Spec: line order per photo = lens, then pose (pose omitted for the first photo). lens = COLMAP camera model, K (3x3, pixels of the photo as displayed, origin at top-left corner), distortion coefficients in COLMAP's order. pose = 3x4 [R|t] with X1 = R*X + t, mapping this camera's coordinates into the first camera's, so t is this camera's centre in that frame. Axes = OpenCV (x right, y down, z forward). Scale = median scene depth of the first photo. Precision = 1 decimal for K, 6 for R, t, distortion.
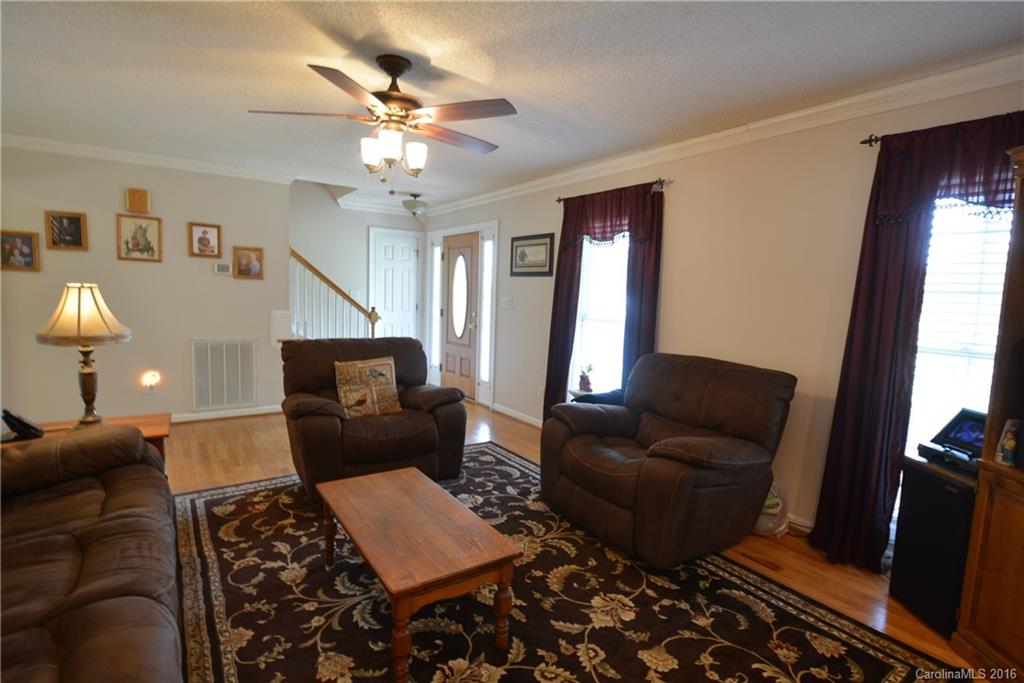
lens RADIAL K [[502.2, 0, 512.0], [0, 502.2, 341.5], [0, 0, 1]] dist [0.002918, -0.011316]
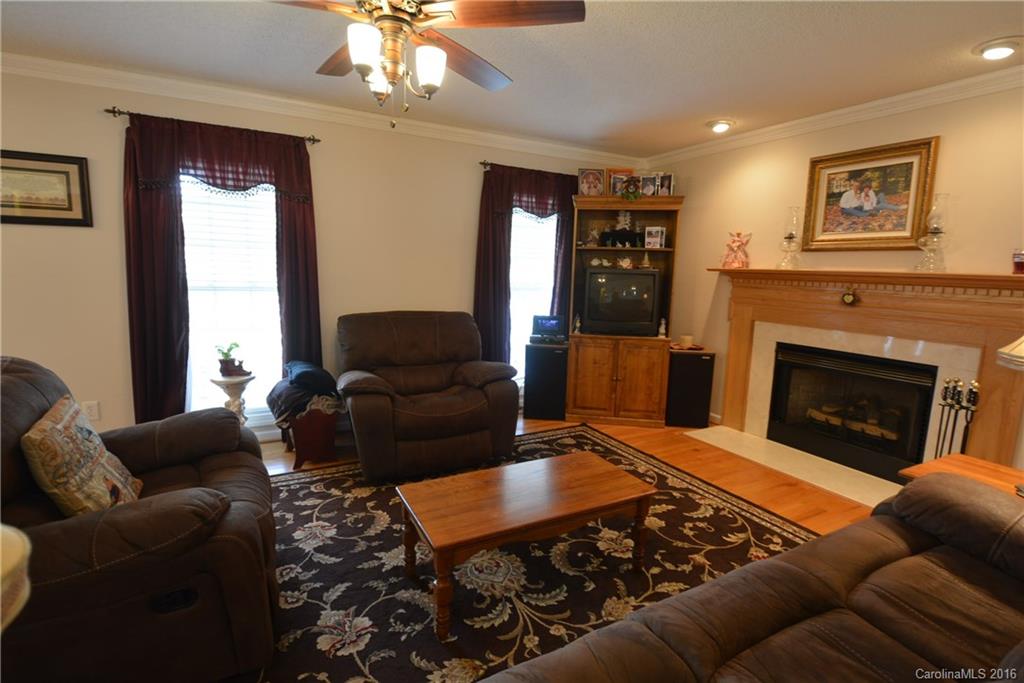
lens RADIAL K [[489.1, 0, 512.0], [0, 489.1, 341.5], [0, 0, 1]] dist [-0.012986, -0.000777]
pose [[0.100984, -0.181174, 0.978253, -0.774031], [0.075731, 0.981826, 0.174018, -0.082739], [-0.992002, 0.056511, 0.112869, 0.627850]]
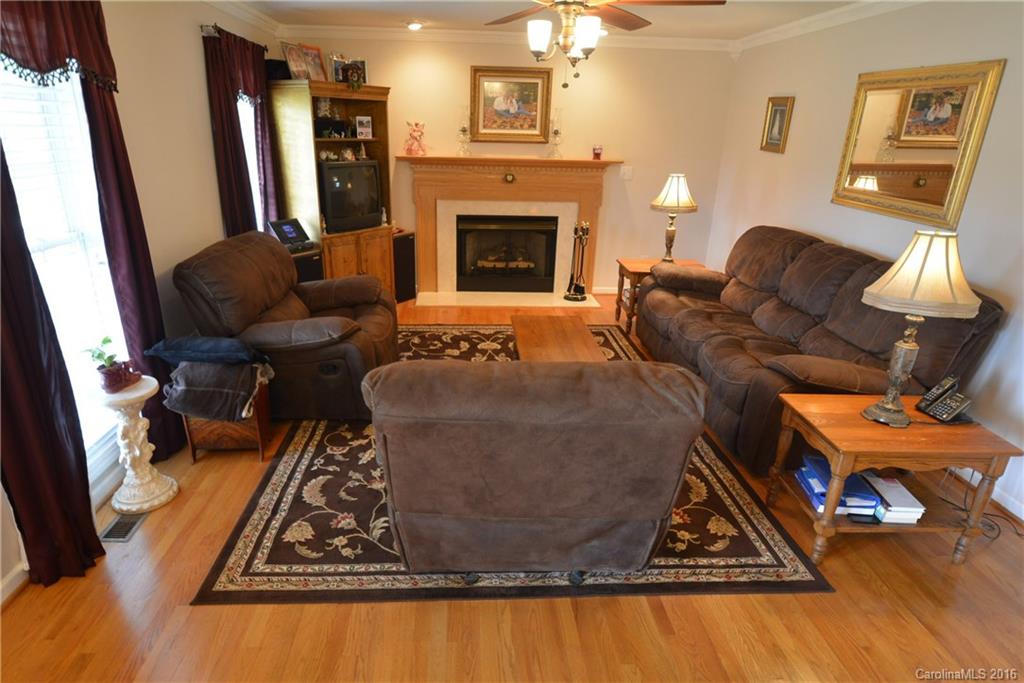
lens RADIAL K [[594.0, 0, 495.5], [0, 594.0, 360.9], [0, 0, 1]] dist [0.000910, -0.000754]
pose [[-0.850900, -0.242185, 0.466171, -0.621665], [-0.002463, 0.889221, 0.457471, -0.281800], [-0.525322, 0.388114, -0.757235, 1.699879]]
